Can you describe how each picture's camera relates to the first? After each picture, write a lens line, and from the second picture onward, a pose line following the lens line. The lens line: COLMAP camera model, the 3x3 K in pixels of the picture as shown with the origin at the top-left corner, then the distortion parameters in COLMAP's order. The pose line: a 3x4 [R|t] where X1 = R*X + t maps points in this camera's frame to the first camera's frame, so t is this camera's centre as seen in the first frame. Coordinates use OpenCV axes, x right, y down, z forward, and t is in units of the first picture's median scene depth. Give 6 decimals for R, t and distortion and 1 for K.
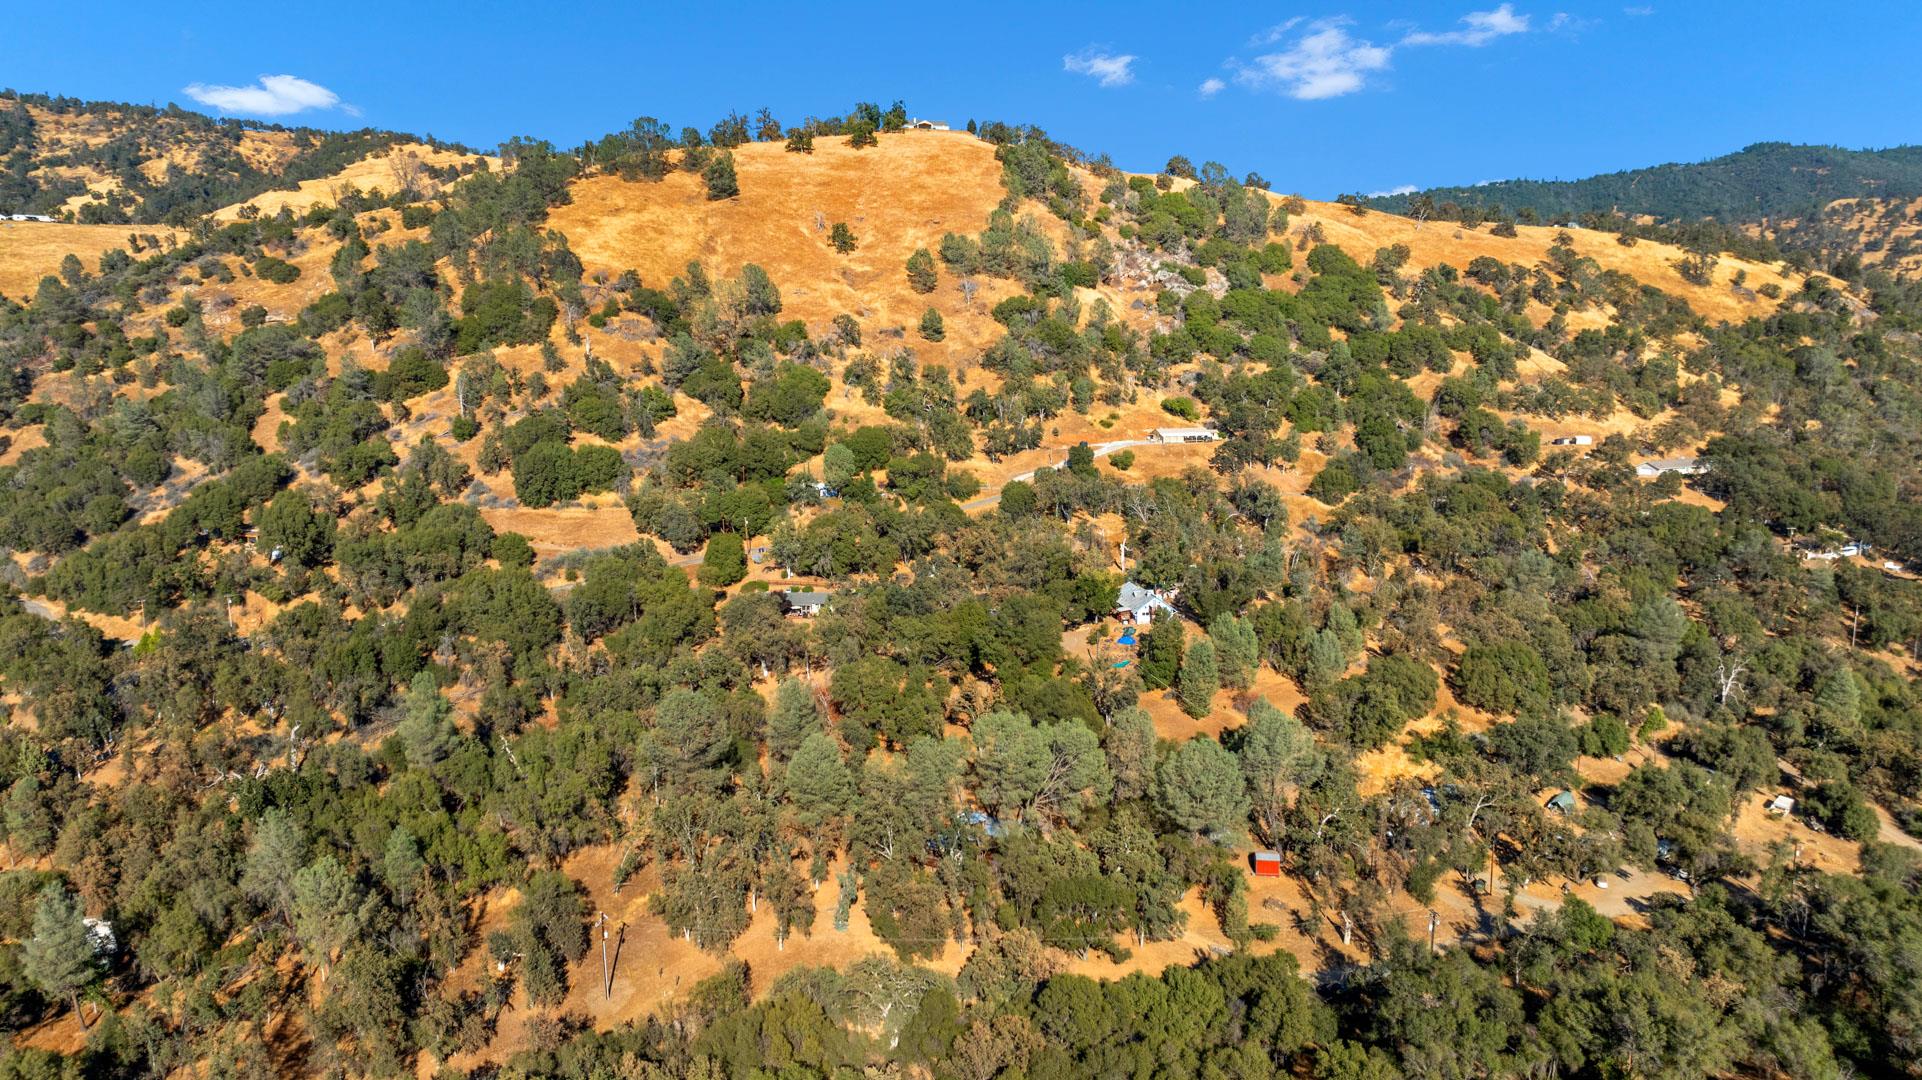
lens RADIAL K [[1368.5, 0, 961.0], [0, 1368.5, 540.0], [0, 0, 1]] dist [-0.004698, 0.006921]
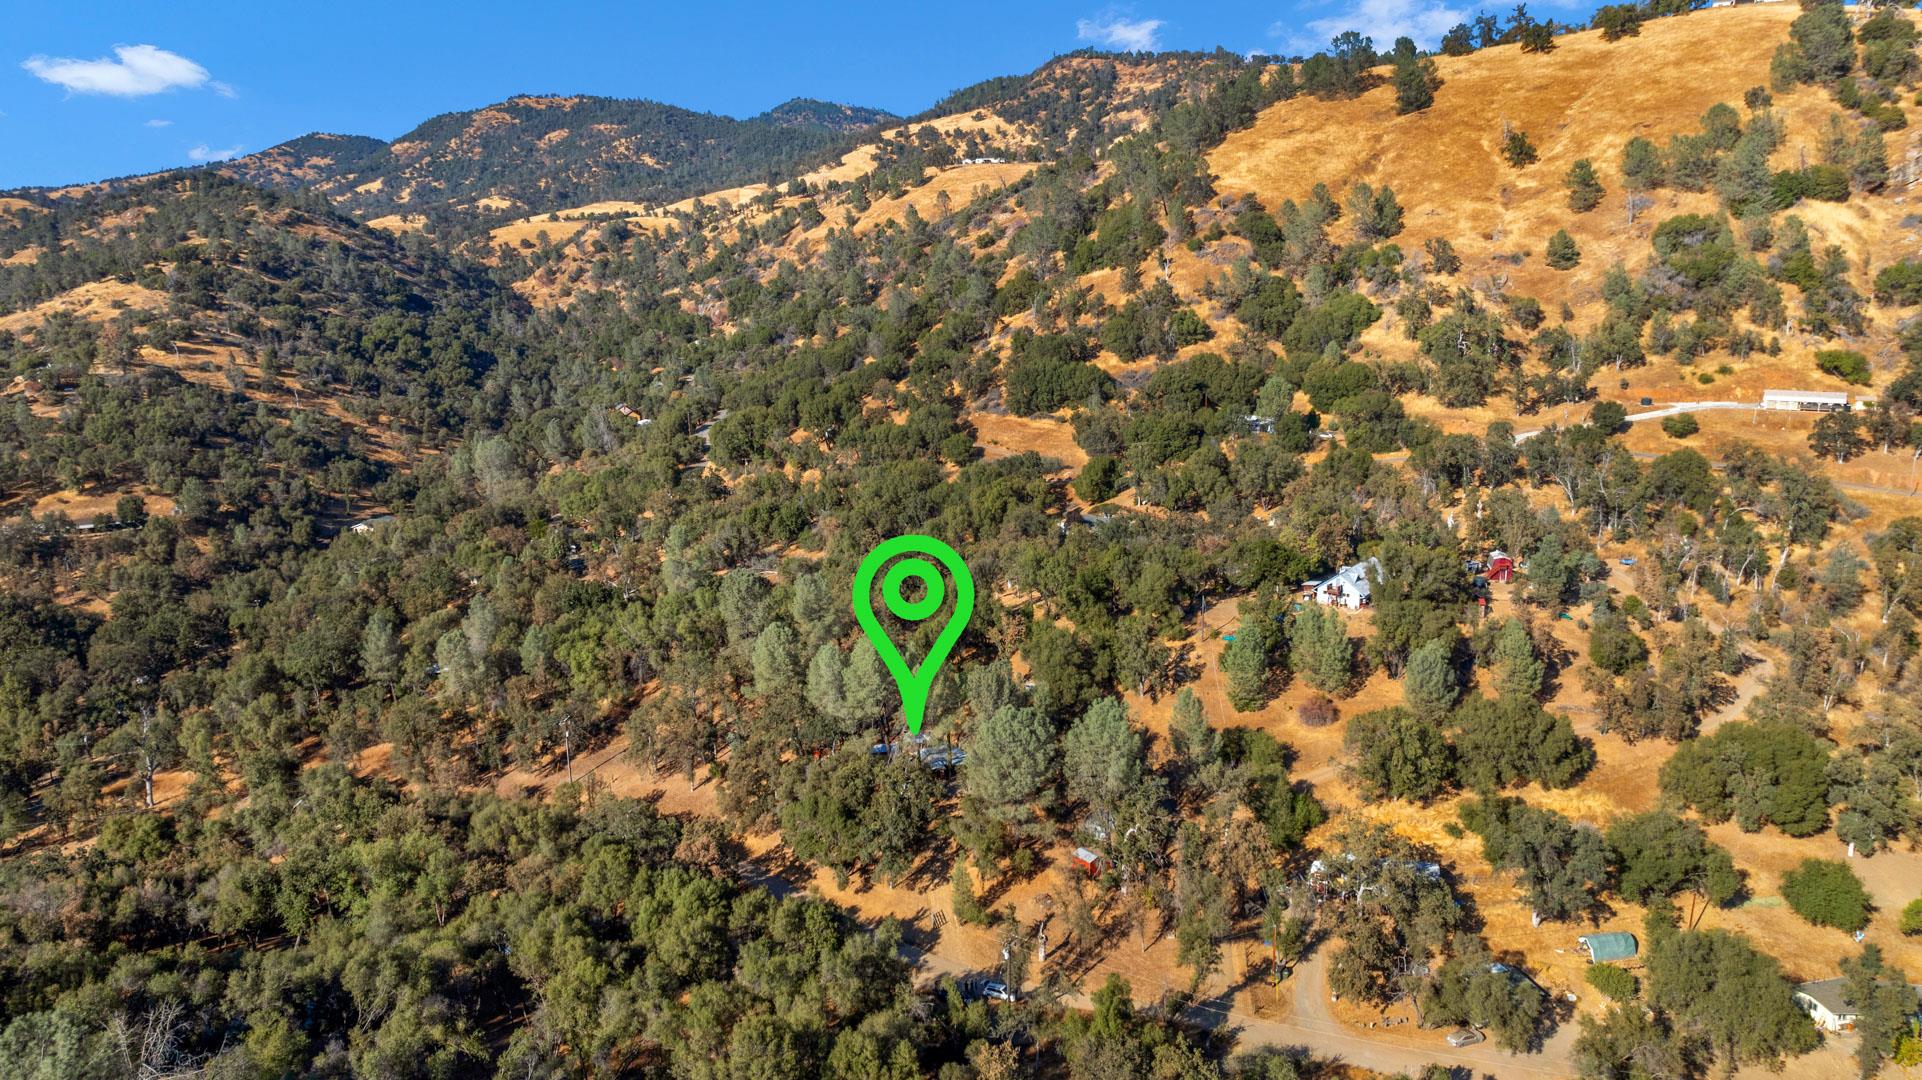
lens RADIAL K [[1349.6, 0, 961.0], [0, 1349.6, 540.0], [0, 0, 1]] dist [-0.024238, -0.000425]
pose [[0.702063, 0.151674, -0.695775, 0.290158], [-0.107366, 0.988430, 0.107134, -0.024364], [0.703974, -0.000512, 0.710225, 0.124424]]
